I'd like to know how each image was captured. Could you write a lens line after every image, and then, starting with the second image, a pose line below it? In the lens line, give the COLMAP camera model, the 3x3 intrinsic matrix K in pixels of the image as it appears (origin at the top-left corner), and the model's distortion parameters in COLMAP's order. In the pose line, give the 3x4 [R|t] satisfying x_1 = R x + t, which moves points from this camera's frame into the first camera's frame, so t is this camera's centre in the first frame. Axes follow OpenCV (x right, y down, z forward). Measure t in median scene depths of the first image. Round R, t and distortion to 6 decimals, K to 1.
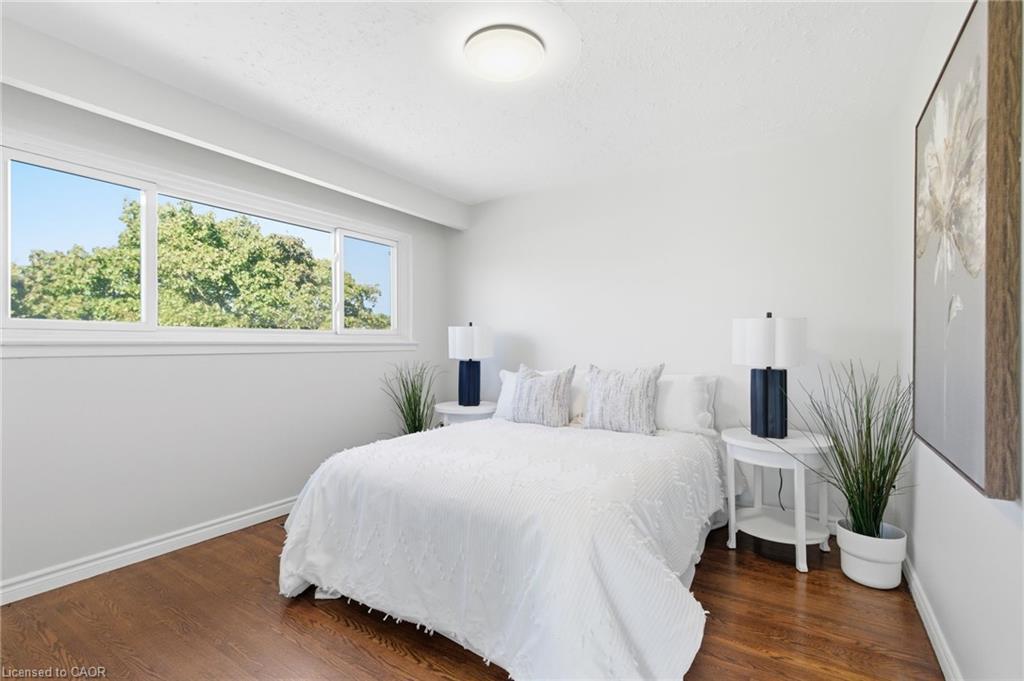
lens RADIAL K [[465.7, 0, 508.4], [0, 465.7, 349.9], [0, 0, 1]] dist [0.000694, 0.000050]
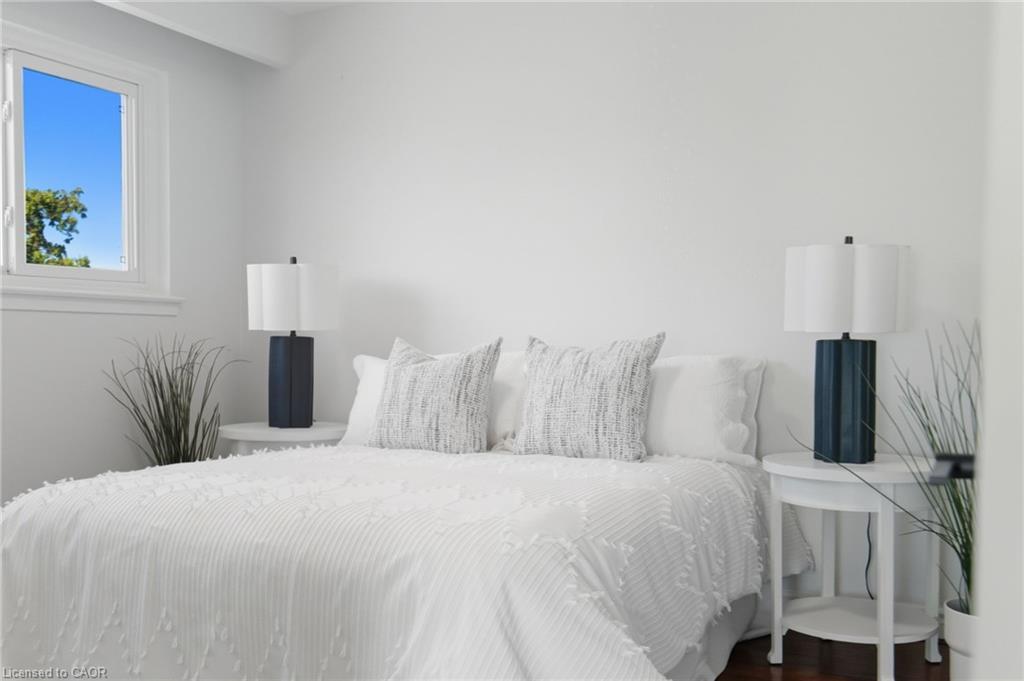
lens RADIAL K [[1003.2, 0, 500.2], [0, 1003.2, 359.6], [0, 0, 1]] dist [0.003804, -0.022731]
pose [[0.992436, 0.004290, 0.122691, 0.008016], [-0.006771, 0.999781, 0.019807, 0.040519], [-0.122579, -0.020488, 0.992247, -0.118749]]
